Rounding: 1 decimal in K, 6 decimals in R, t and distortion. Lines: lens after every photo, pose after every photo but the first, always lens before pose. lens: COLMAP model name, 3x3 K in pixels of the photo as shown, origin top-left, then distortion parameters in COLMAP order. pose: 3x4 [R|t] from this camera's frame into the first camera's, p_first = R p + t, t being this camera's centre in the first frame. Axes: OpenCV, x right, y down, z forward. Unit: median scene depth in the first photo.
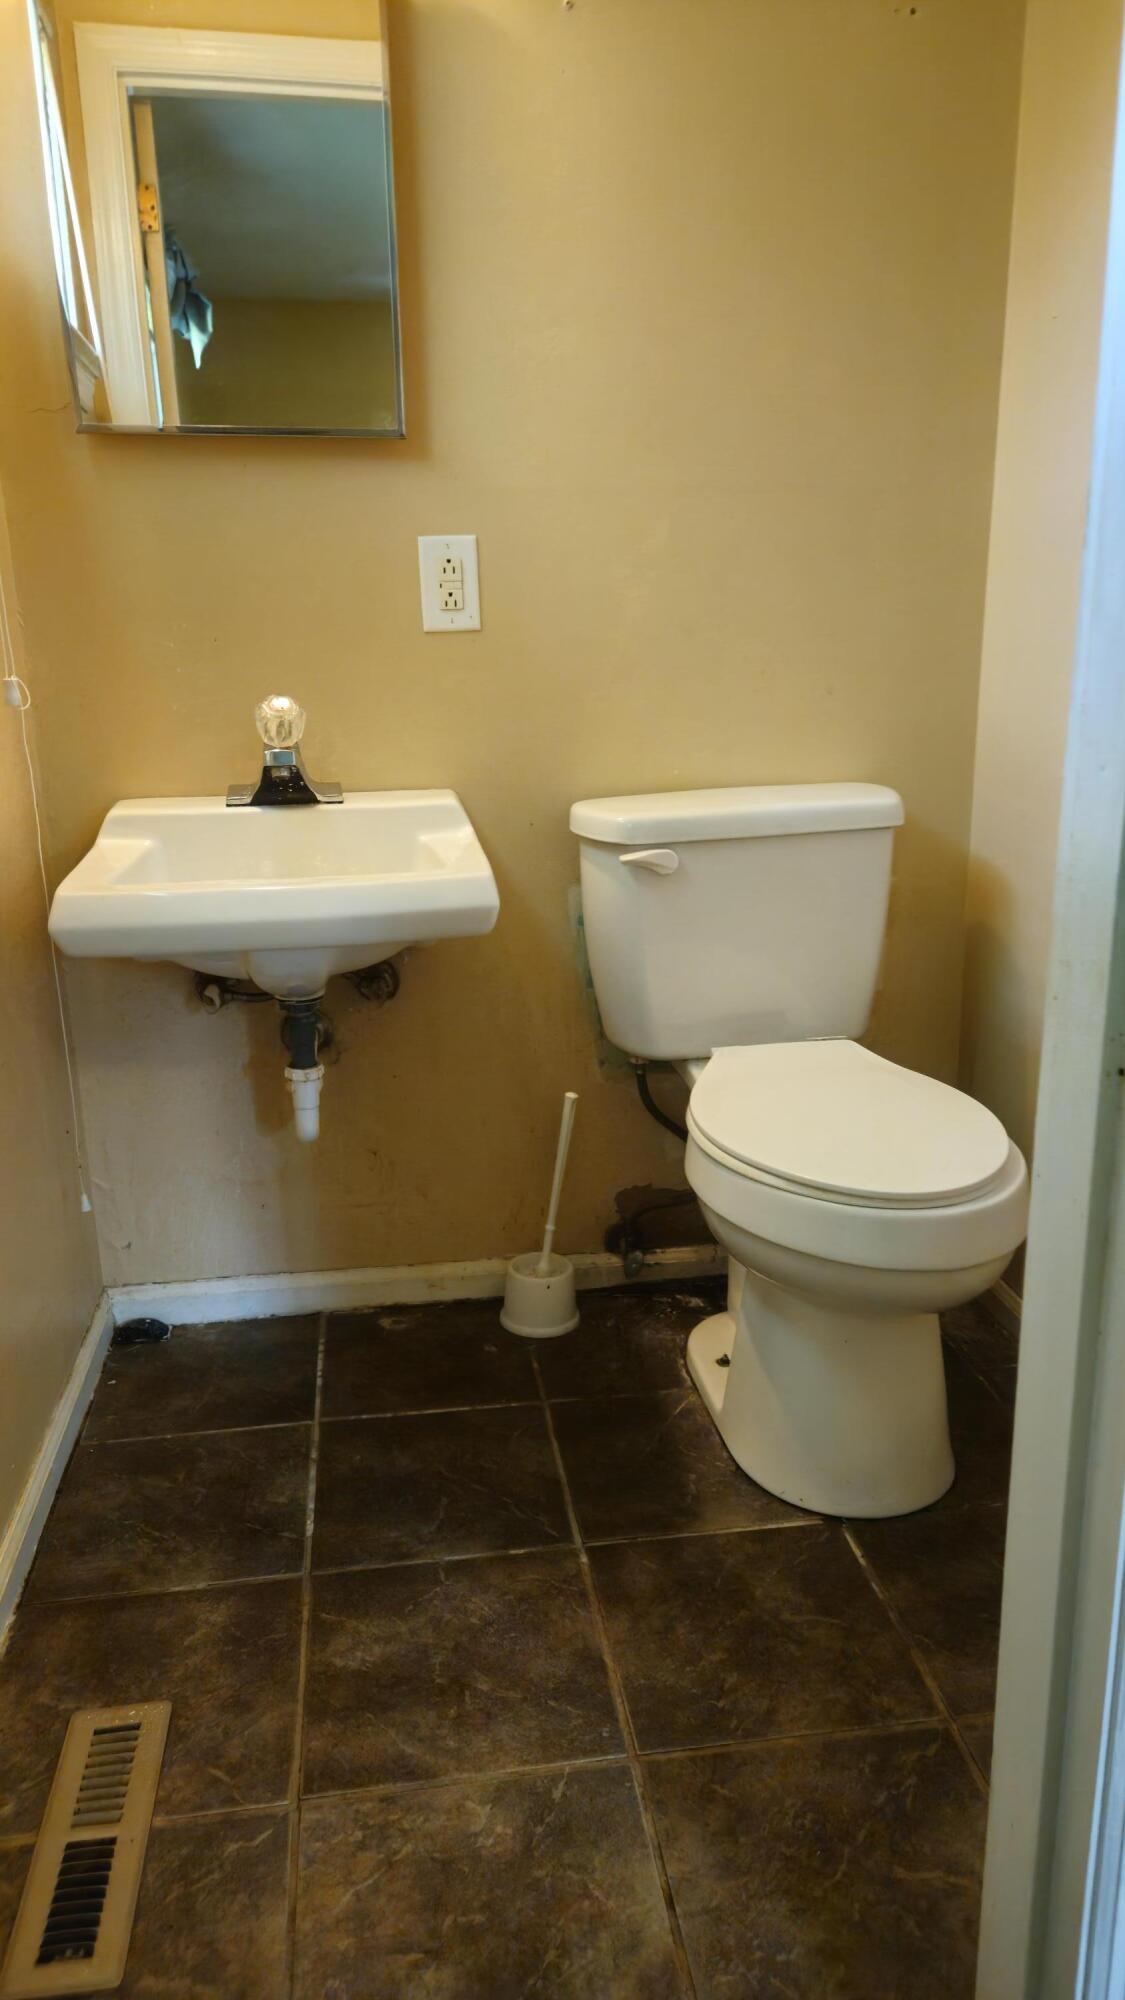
lens RADIAL K [[1342.5, 0, 554.8], [0, 1342.5, 1005.3], [0, 0, 1]] dist [0.072293, -0.059447]
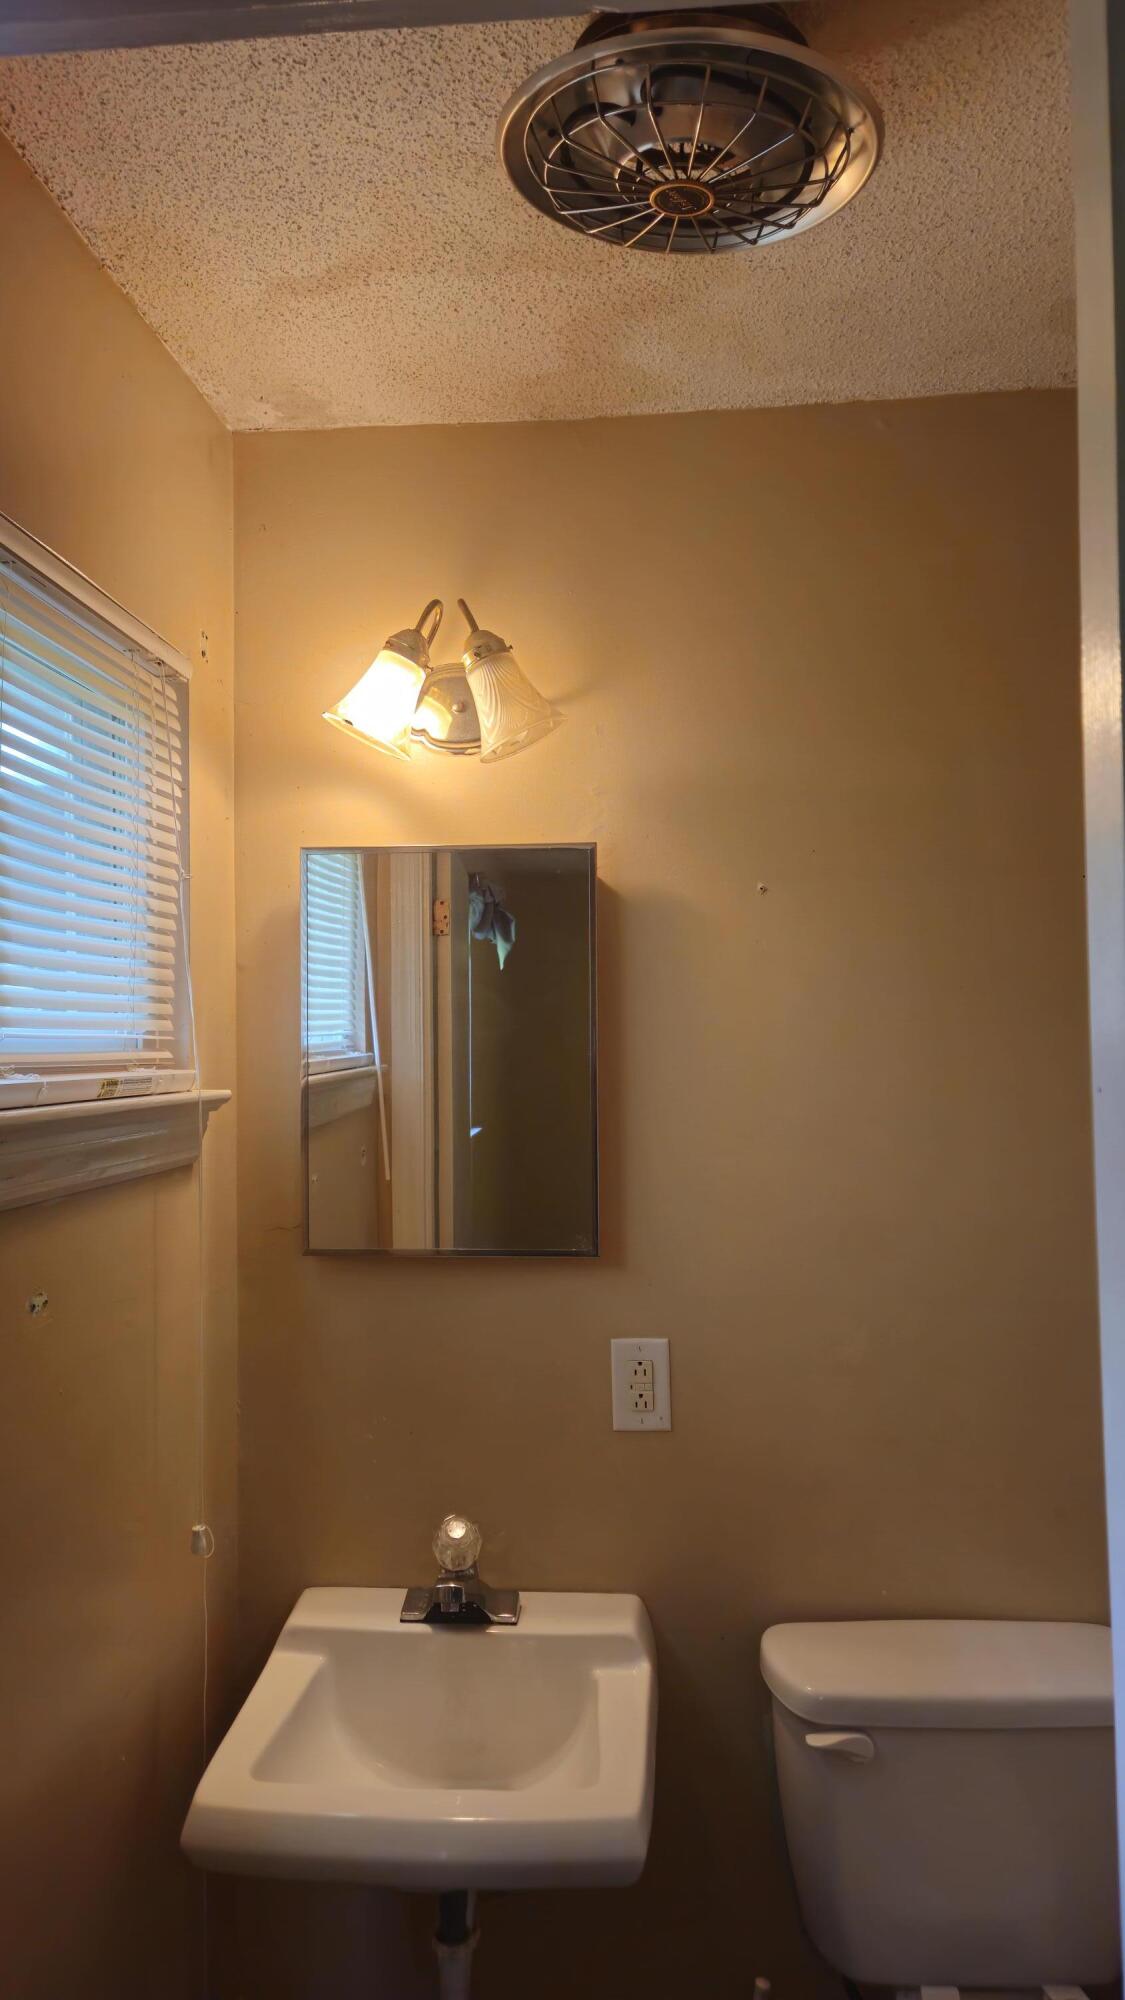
lens RADIAL K [[1342.5, 0, 539.9], [0, 1342.5, 995.2], [0, 0, 1]] dist [0.072293, -0.059447]
pose [[0.969599, 0.000157, -0.244700, 0.098669], [-0.072570, 0.955196, -0.286940, -0.306294], [0.233691, 0.295974, 0.926168, -0.032308]]
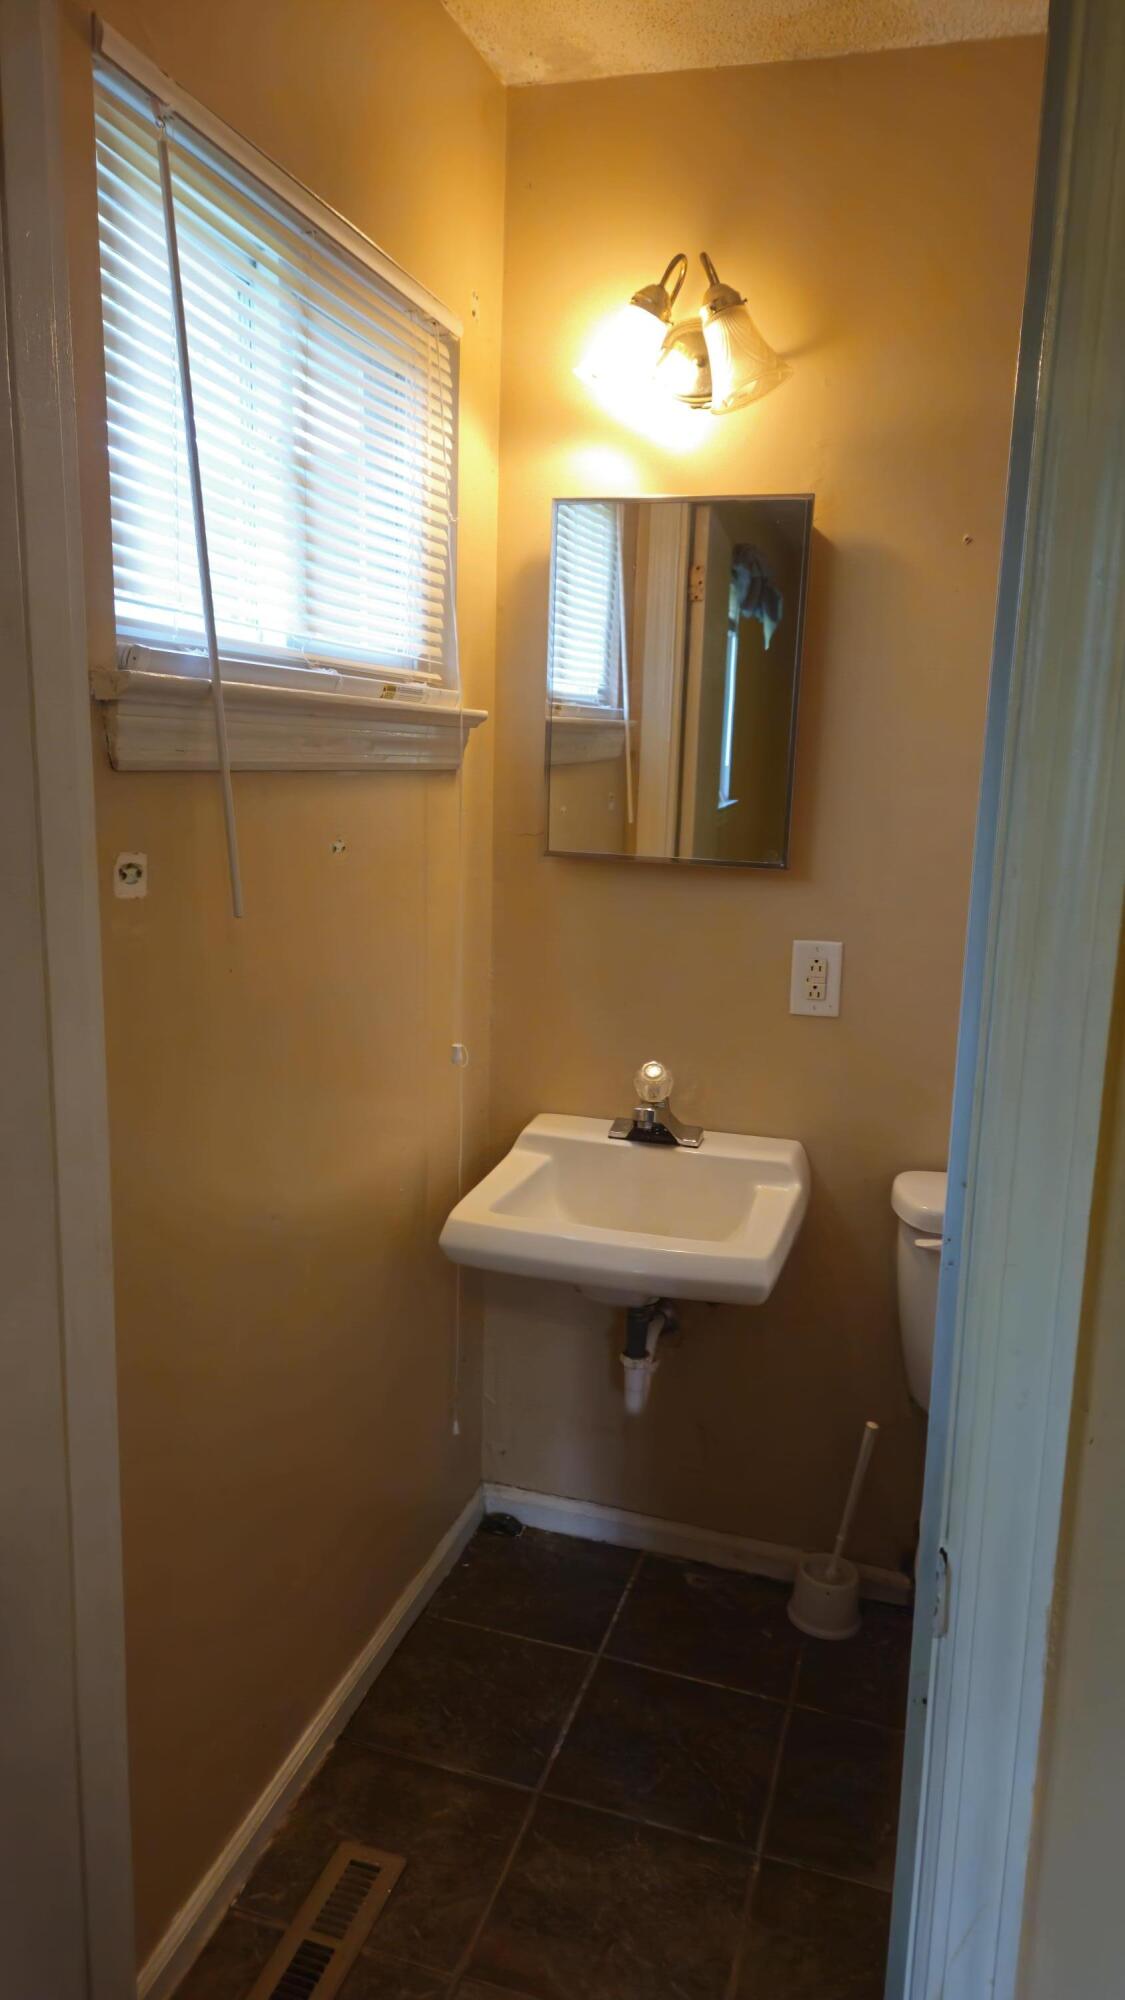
lens RADIAL K [[1342.5, 0, 563.7], [0, 1342.5, 1003.6], [0, 0, 1]] dist [0.072293, -0.059447]
pose [[0.902062, 0.126757, -0.412574, 0.224777], [-0.160811, 0.985781, -0.048736, -0.203110], [0.400530, 0.110309, 0.909619, -0.182283]]
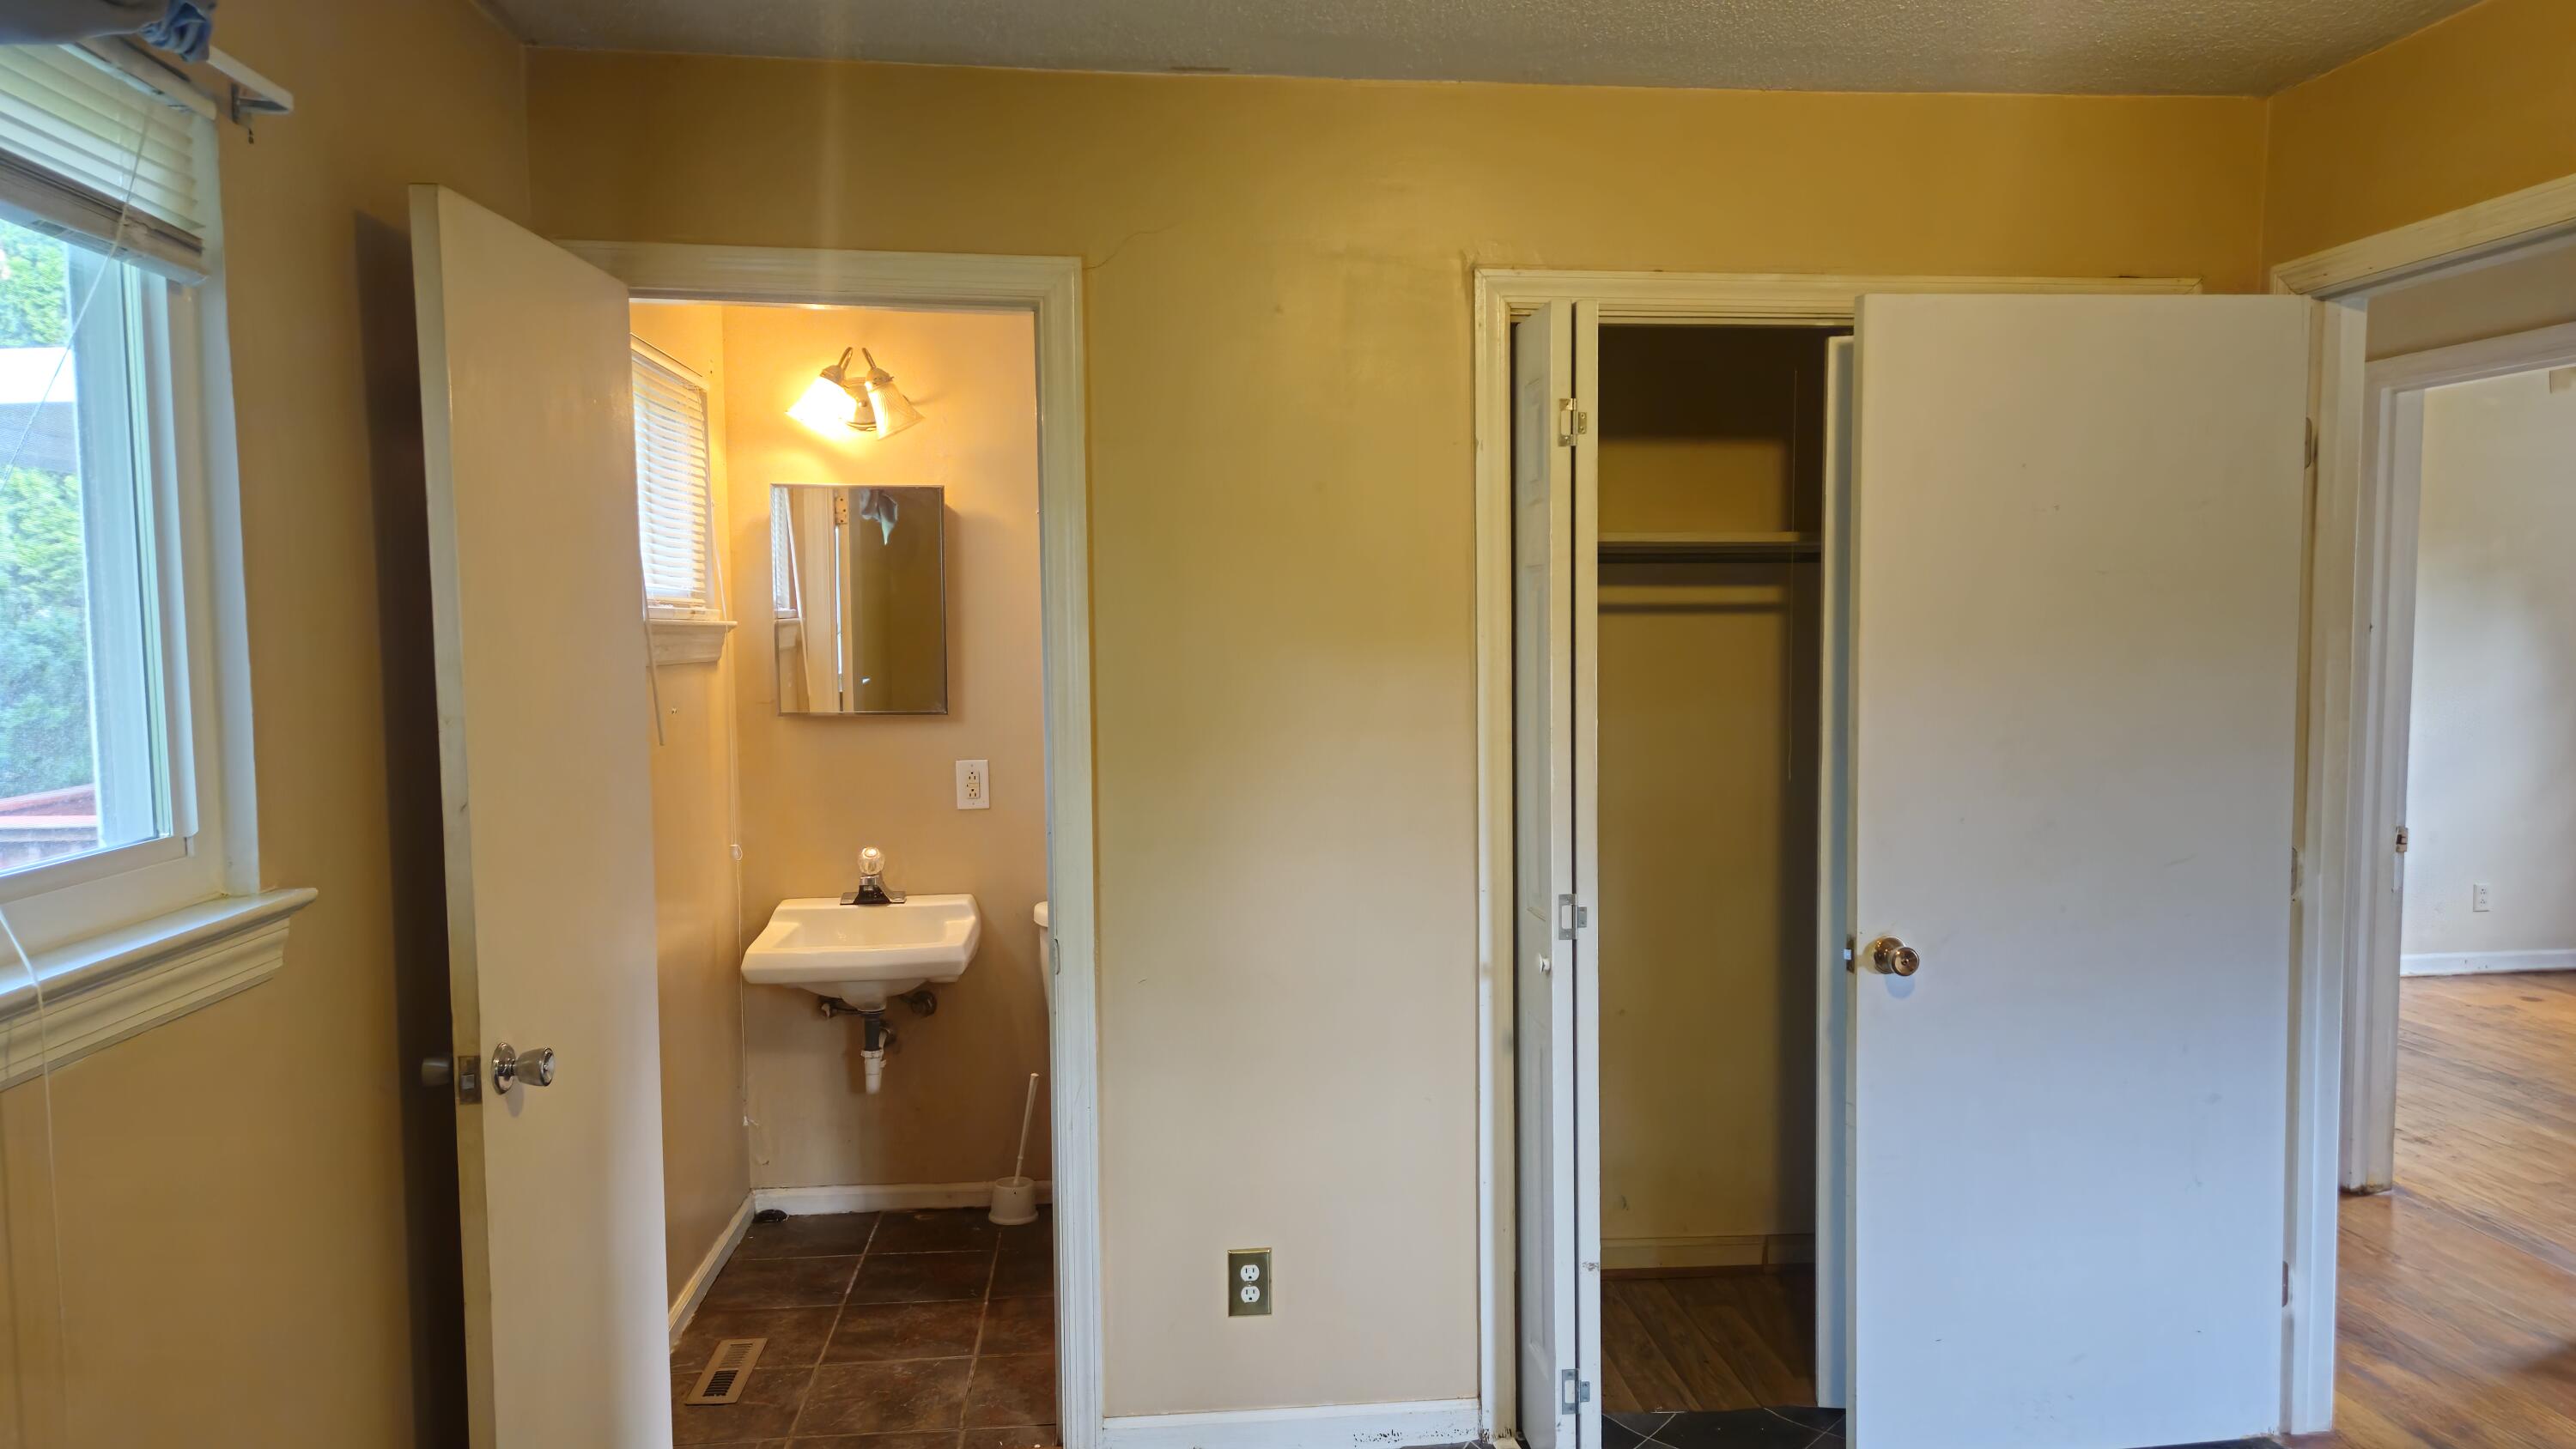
lens RADIAL K [[1728.8, 0, 1299.8], [0, 1728.8, 733.1], [0, 0, 1]] dist [0.072293, -0.059447]
pose [[0.999187, 0.012438, -0.038350, 0.474448], [-0.020015, 0.978755, -0.204056, 0.095595], [0.034997, 0.204658, 0.978208, -1.355948]]
